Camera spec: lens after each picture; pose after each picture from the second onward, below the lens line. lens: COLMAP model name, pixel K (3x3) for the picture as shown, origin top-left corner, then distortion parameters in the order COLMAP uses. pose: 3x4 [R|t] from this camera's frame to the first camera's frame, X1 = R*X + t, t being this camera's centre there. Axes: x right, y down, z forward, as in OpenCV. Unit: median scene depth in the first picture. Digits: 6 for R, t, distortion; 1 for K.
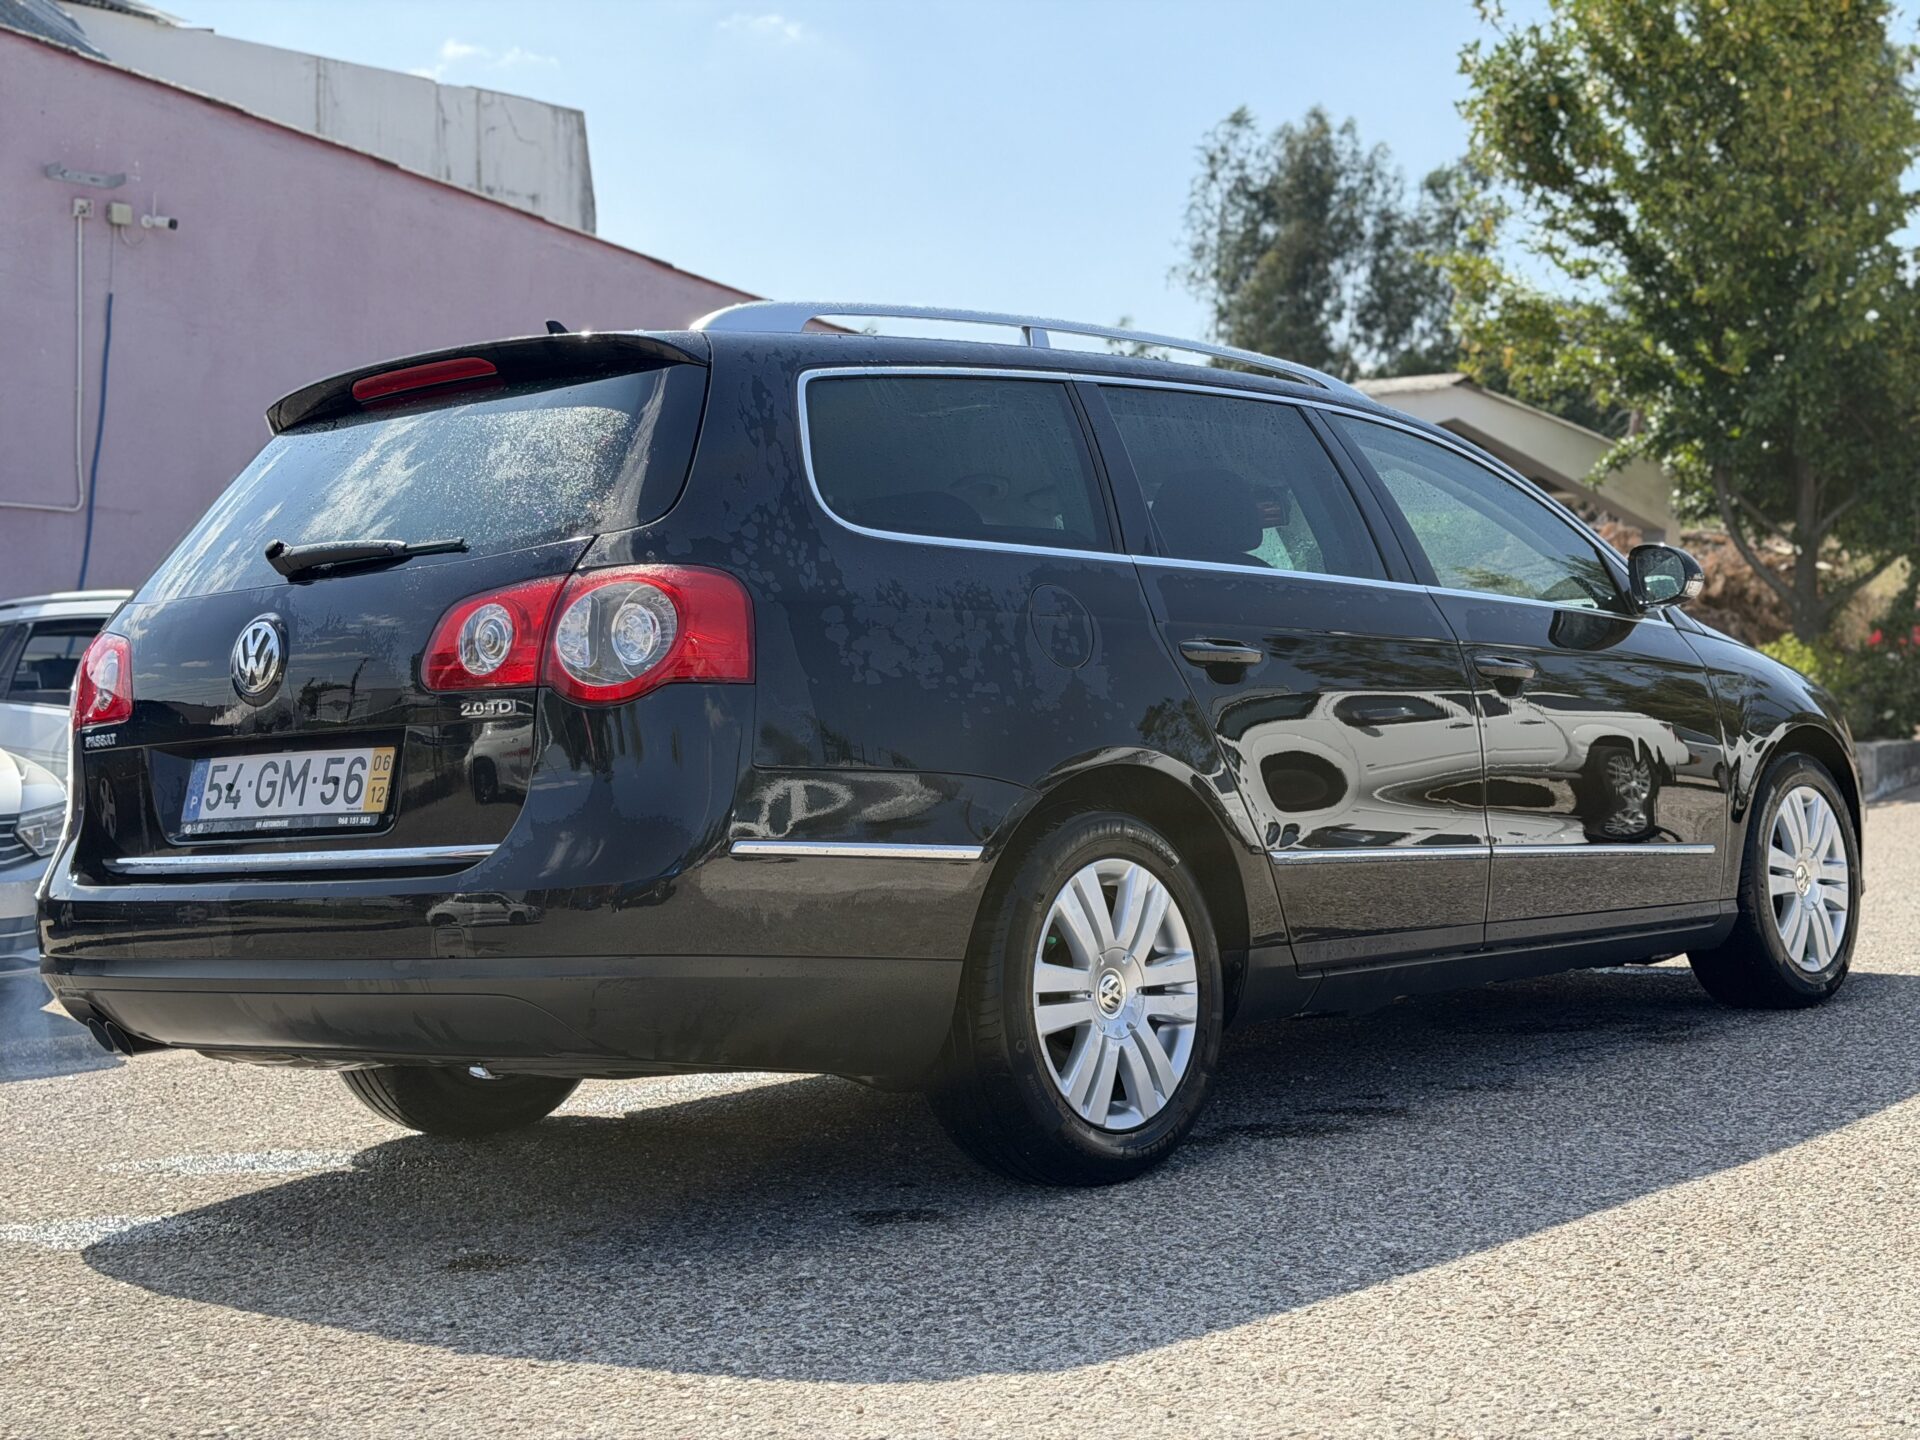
lens RADIAL K [[2636.9, 0, 962.4], [0, 2636.9, 718.7], [0, 0, 1]] dist [0.110019, 0.000000]
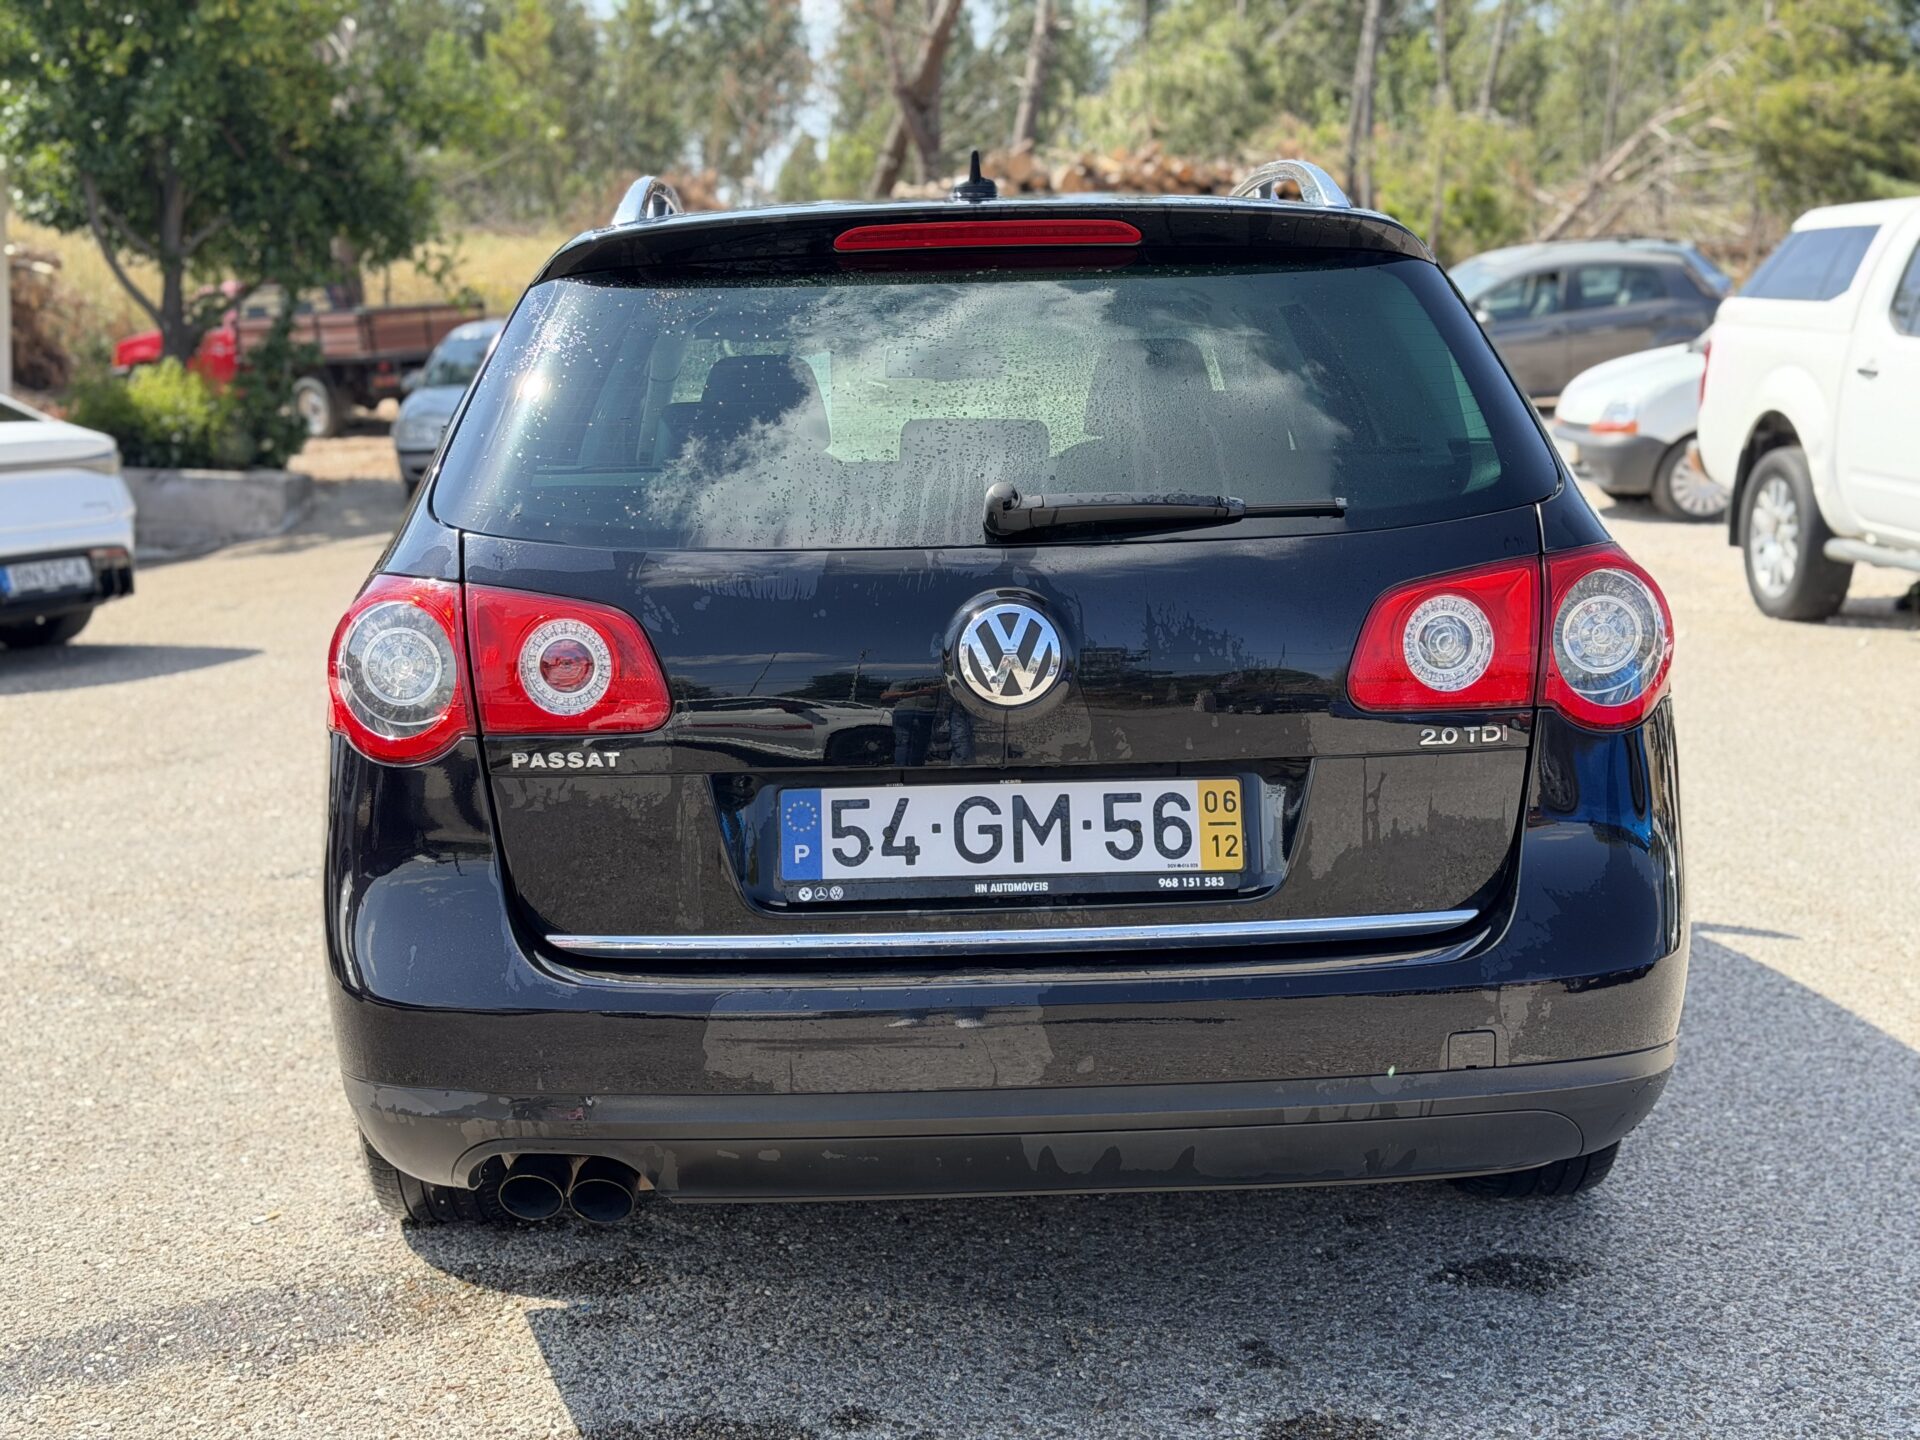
lens RADIAL K [[2636.9, 0, 966.3], [0, 2636.9, 711.3], [0, 0, 1]] dist [0.110019, 0.000000]
pose [[0.764480, -0.047268, 0.642912, -0.713217], [-0.025241, 0.994349, 0.103119, -0.078552], [-0.644153, -0.095060, 0.758967, 0.475626]]
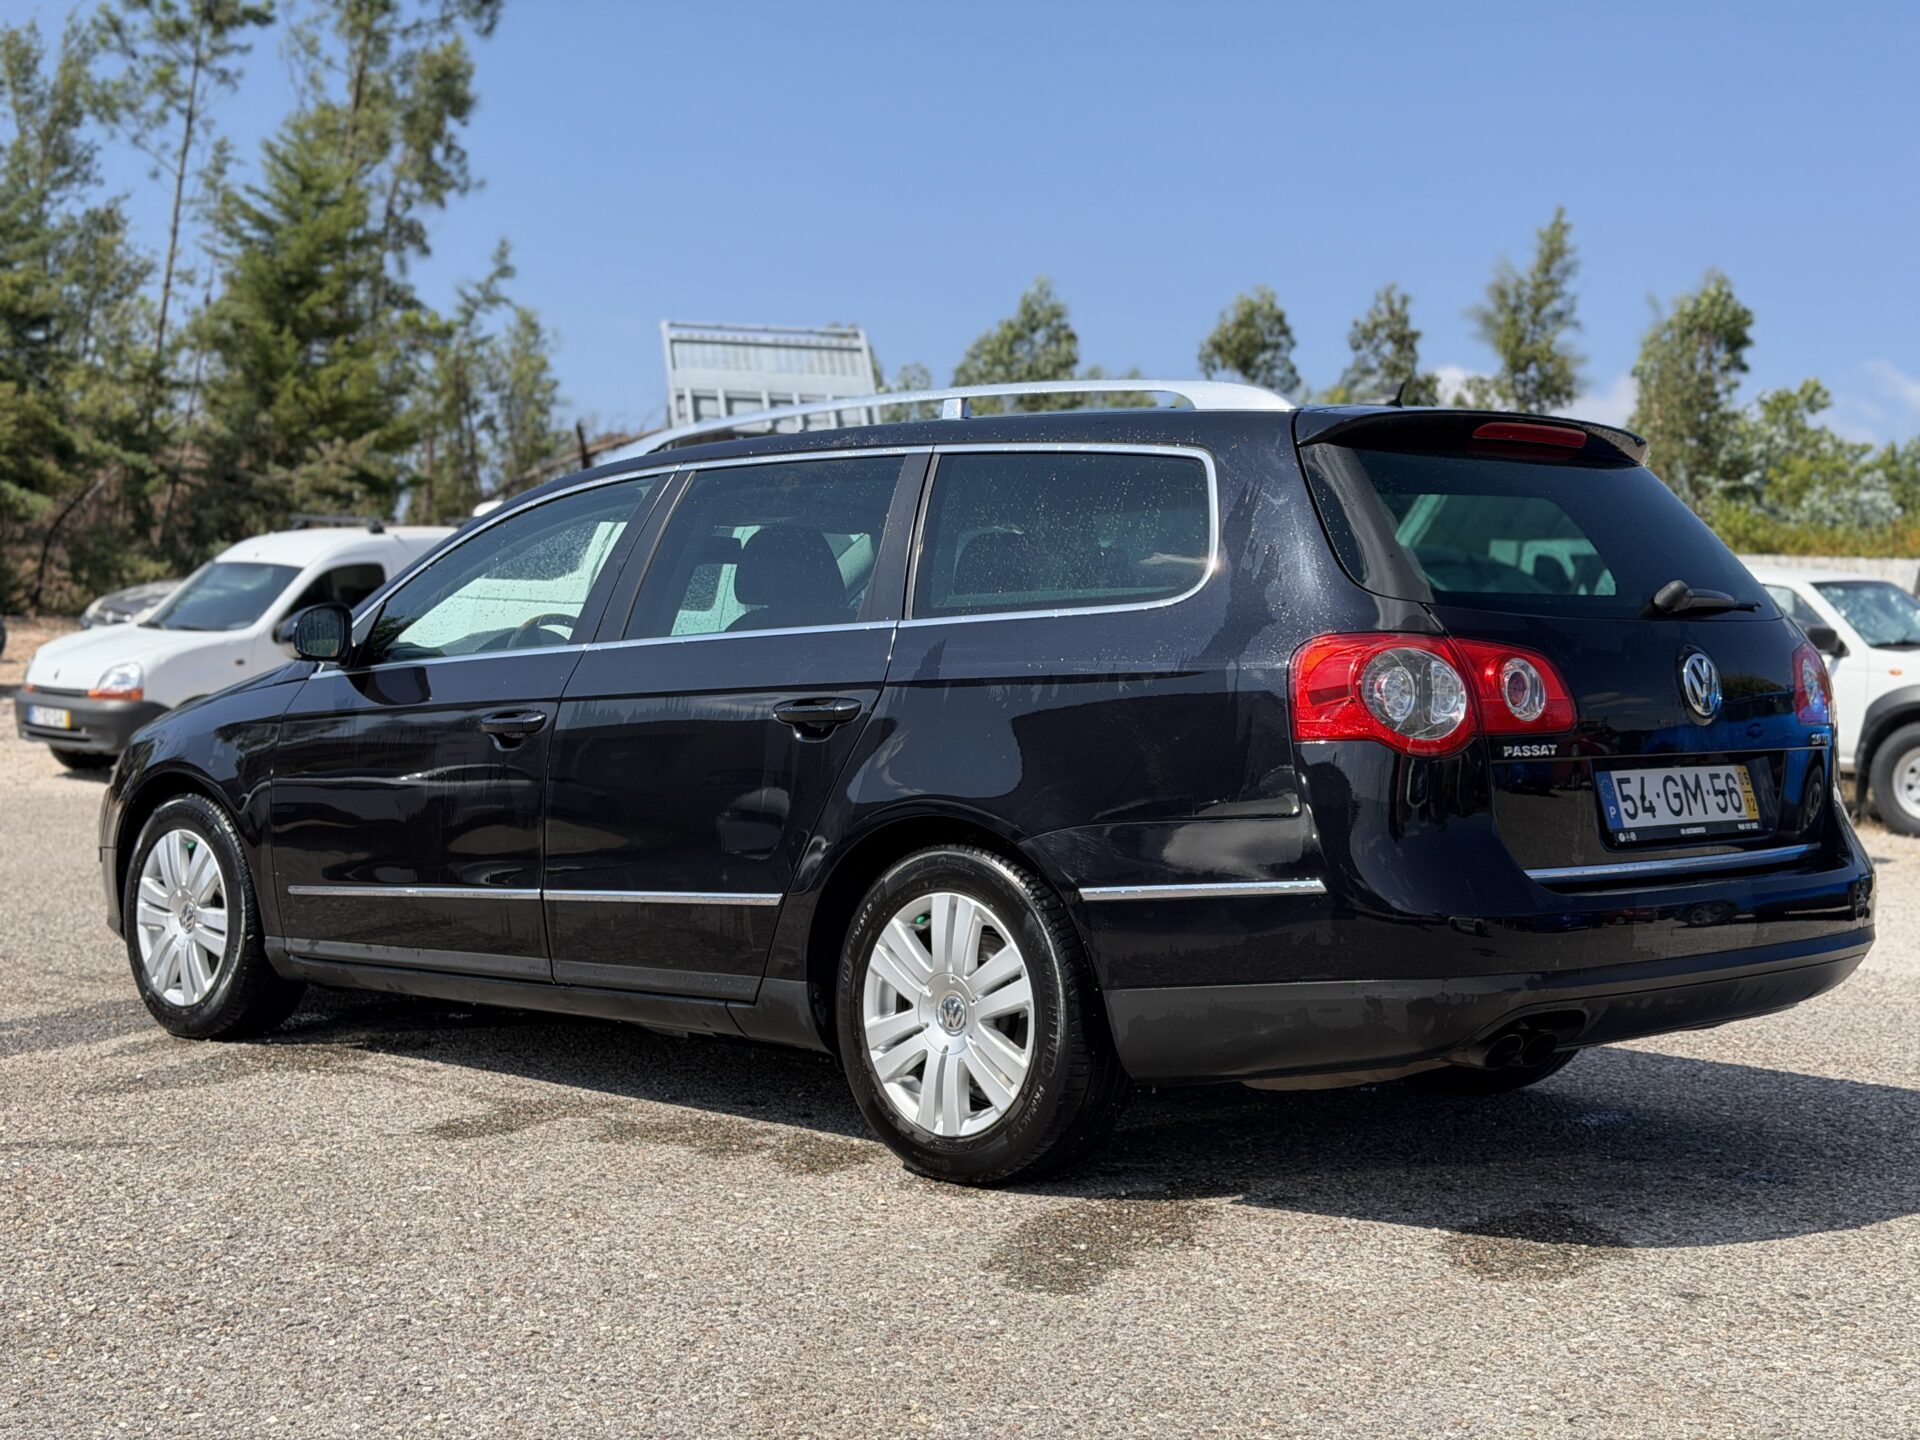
lens RADIAL K [[2636.9, 0, 967.2], [0, 2636.9, 724.4], [0, 0, 1]] dist [0.110019, 0.000000]
pose [[0.085696, 0.033377, 0.995762, -1.406772], [-0.019359, 0.999306, -0.031829, 0.036153], [-0.996133, -0.016549, 0.086283, 1.202606]]
